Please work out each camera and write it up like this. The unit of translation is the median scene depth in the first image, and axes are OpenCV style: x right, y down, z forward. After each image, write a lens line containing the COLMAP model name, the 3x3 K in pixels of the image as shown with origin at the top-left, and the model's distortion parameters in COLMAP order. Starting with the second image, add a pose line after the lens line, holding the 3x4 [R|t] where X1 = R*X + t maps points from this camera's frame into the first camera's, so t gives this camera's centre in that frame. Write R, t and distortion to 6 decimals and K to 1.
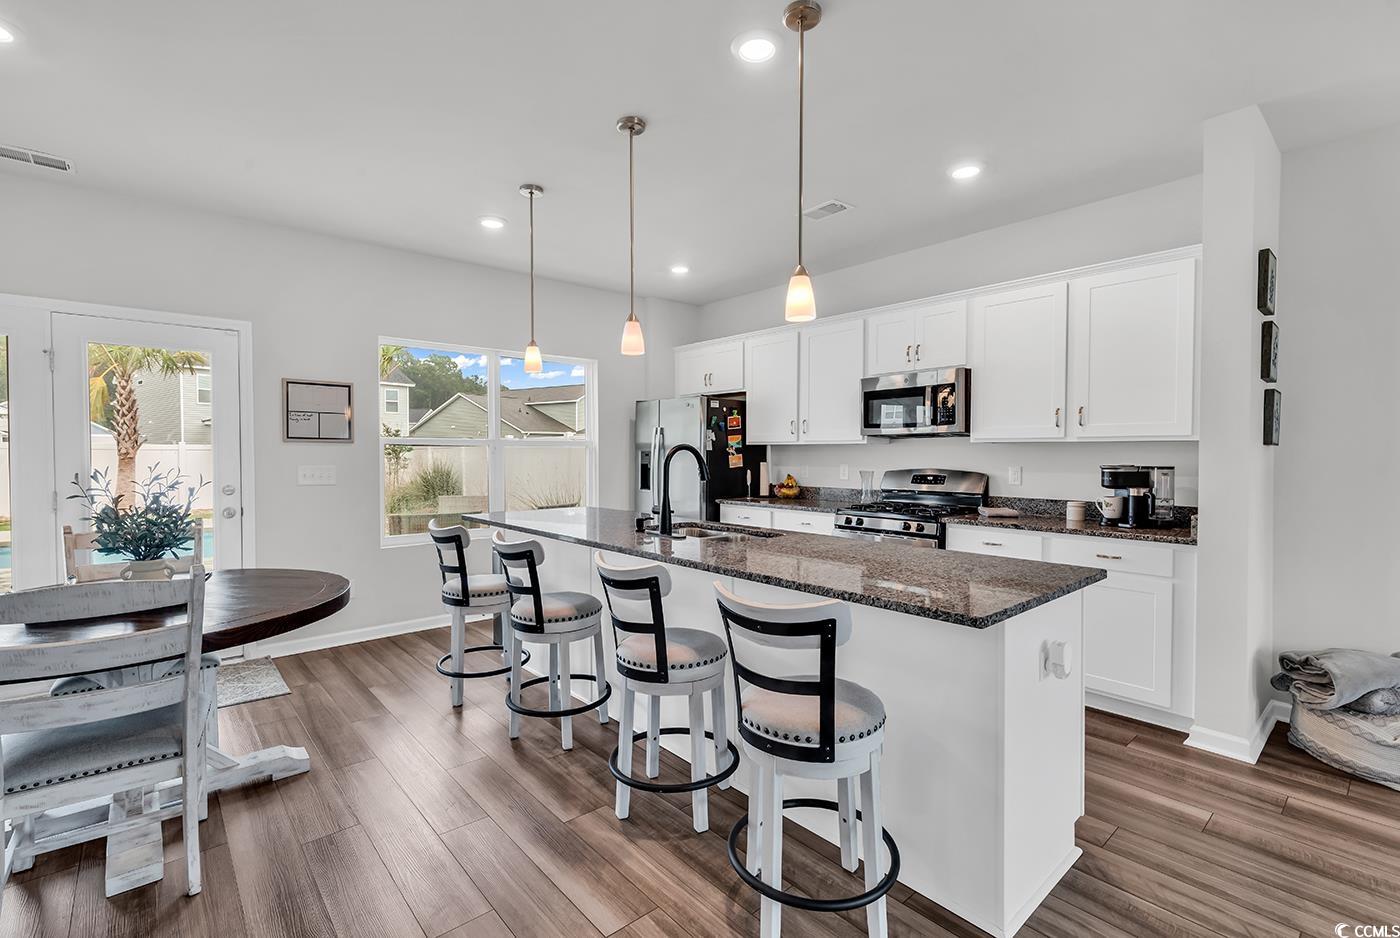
lens RADIAL K [[647.9, 0, 694.5], [0, 647.9, 452.4], [0, 0, 1]] dist [0.000017, -0.000732]
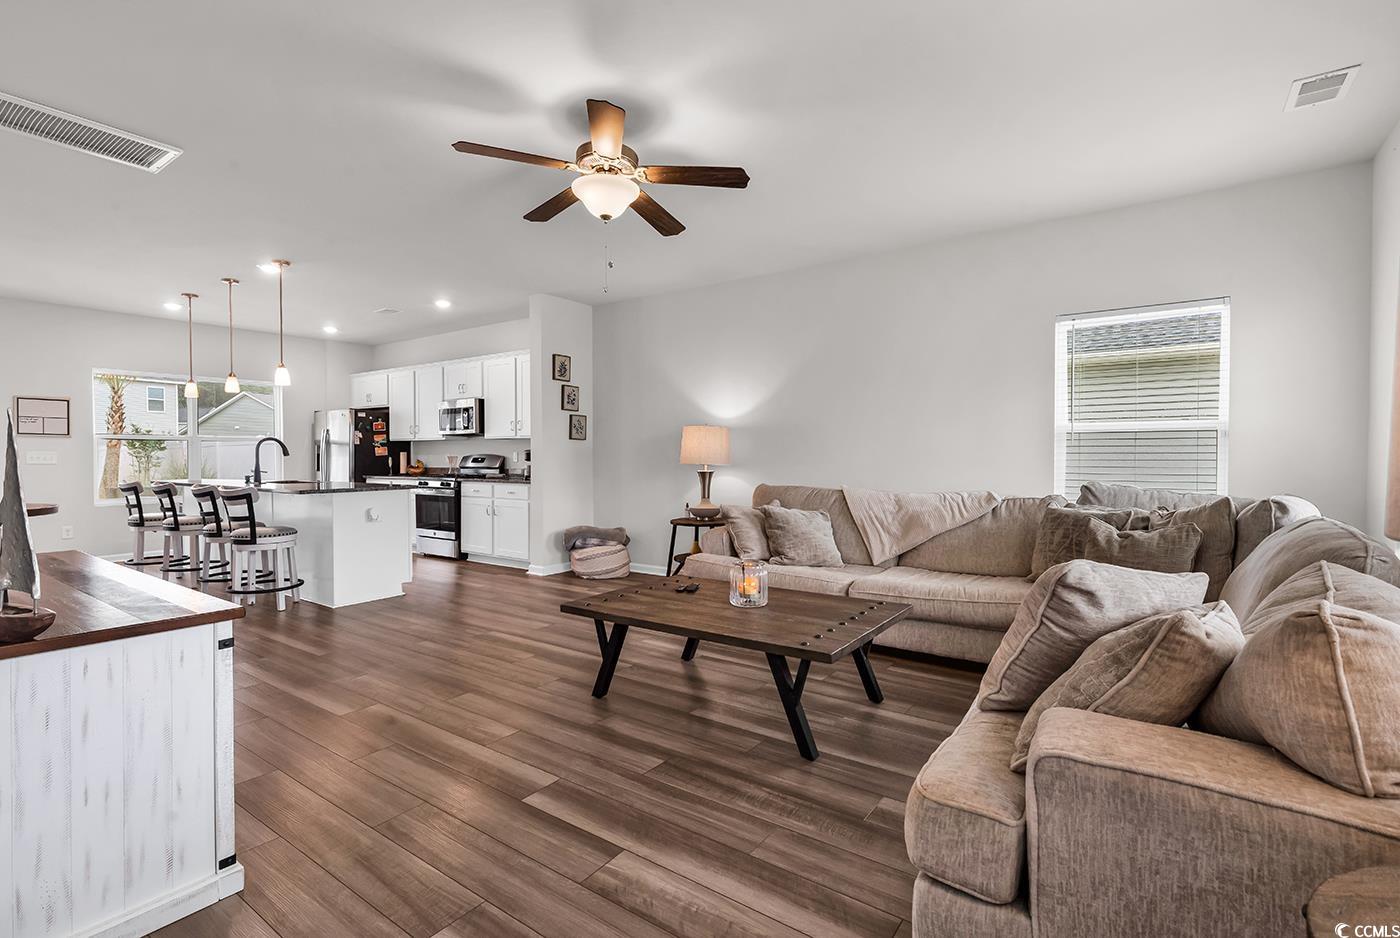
lens RADIAL K [[693.3, 0, 788.4], [0, 693.3, 462.8], [0, 0, 1]] dist [-0.002036, -0.001214]
pose [[0.960617, -0.004061, 0.277848, 0.725282], [0.002051, 0.999970, 0.007525, 0.040756], [-0.277870, -0.006659, 0.960596, -1.166527]]
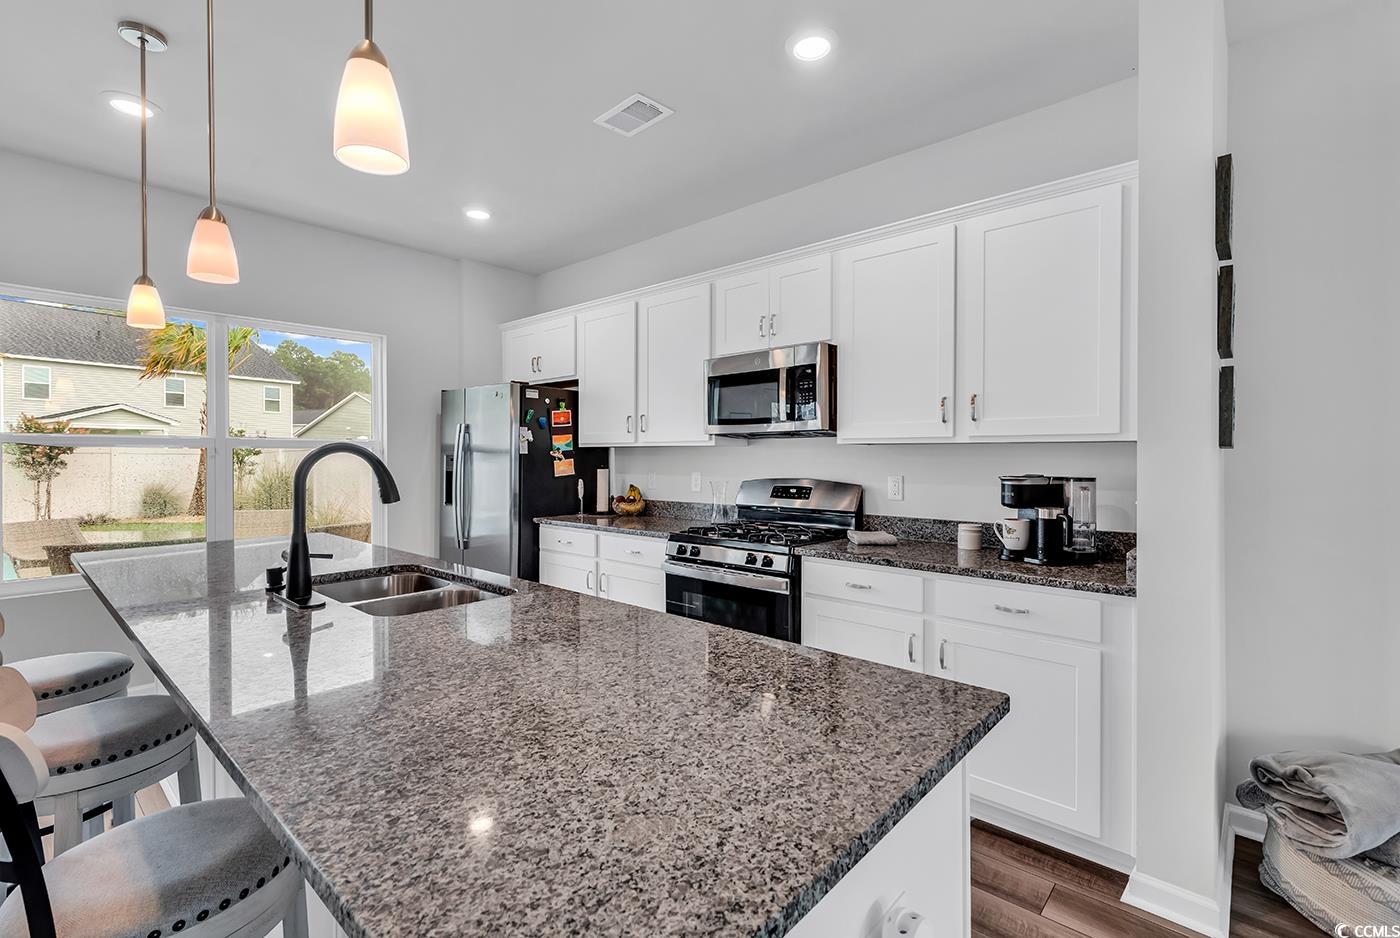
lens RADIAL K [[624.3, 0, 710.8], [0, 624.3, 442.6], [0, 0, 1]] dist [0.000686, 0.000076]
pose [[0.992354, 0.004783, 0.123332, 0.196339], [-0.001981, 0.999737, -0.022832, -0.000120], [-0.123409, 0.022413, 0.992103, 0.309648]]
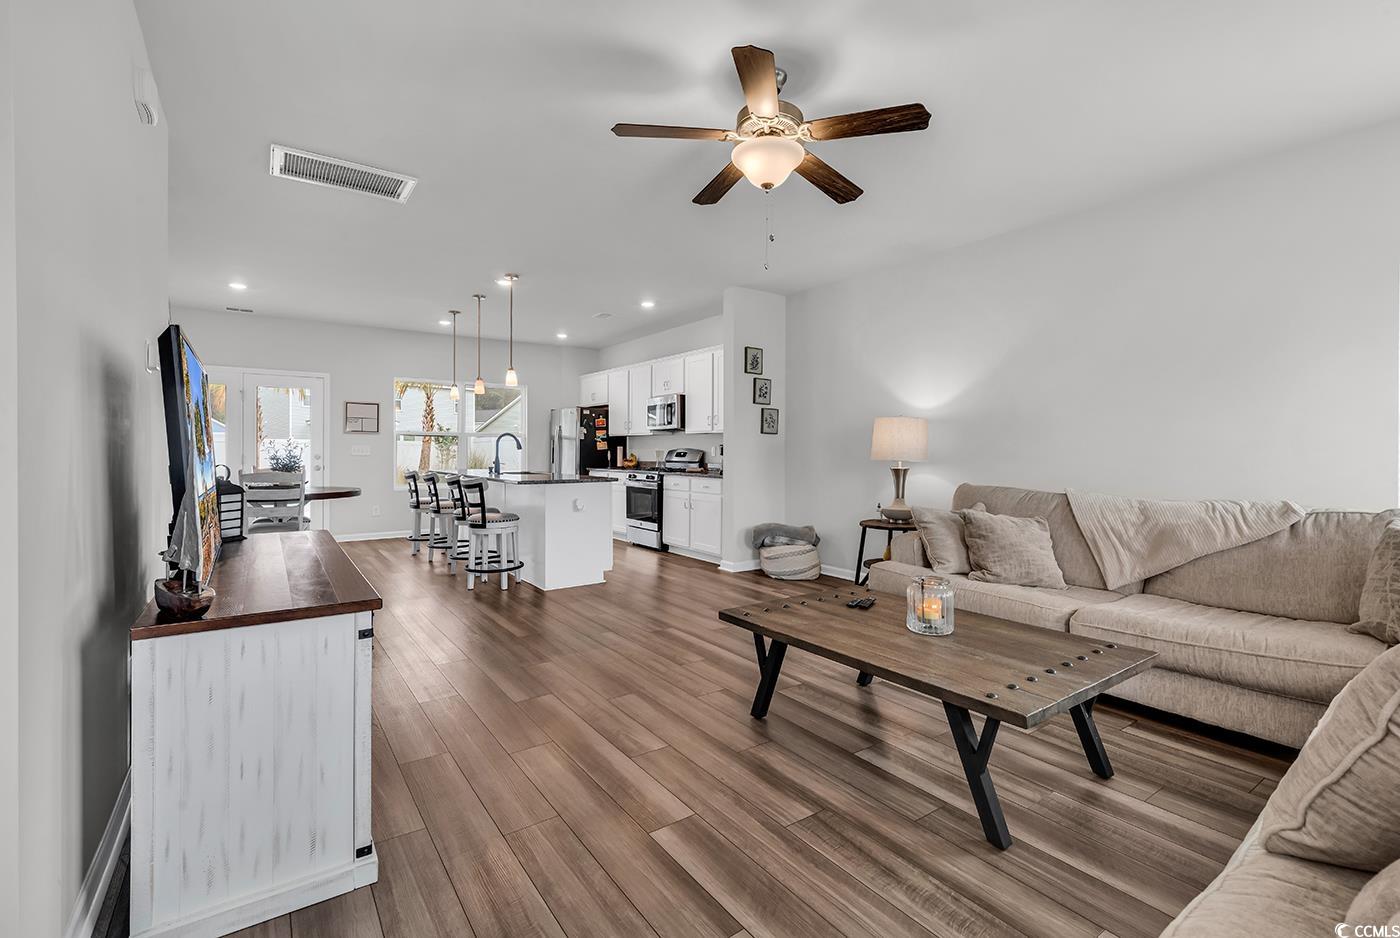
lens RADIAL K [[703.6, 0, 738.4], [0, 703.6, 449.4], [0, 0, 1]] dist [0.002217, -0.000795]
pose [[0.995132, 0.002901, -0.098509, 0.800615], [-0.003384, 0.999983, -0.004735, 0.040868], [0.098493, 0.005046, 0.995125, -1.052248]]
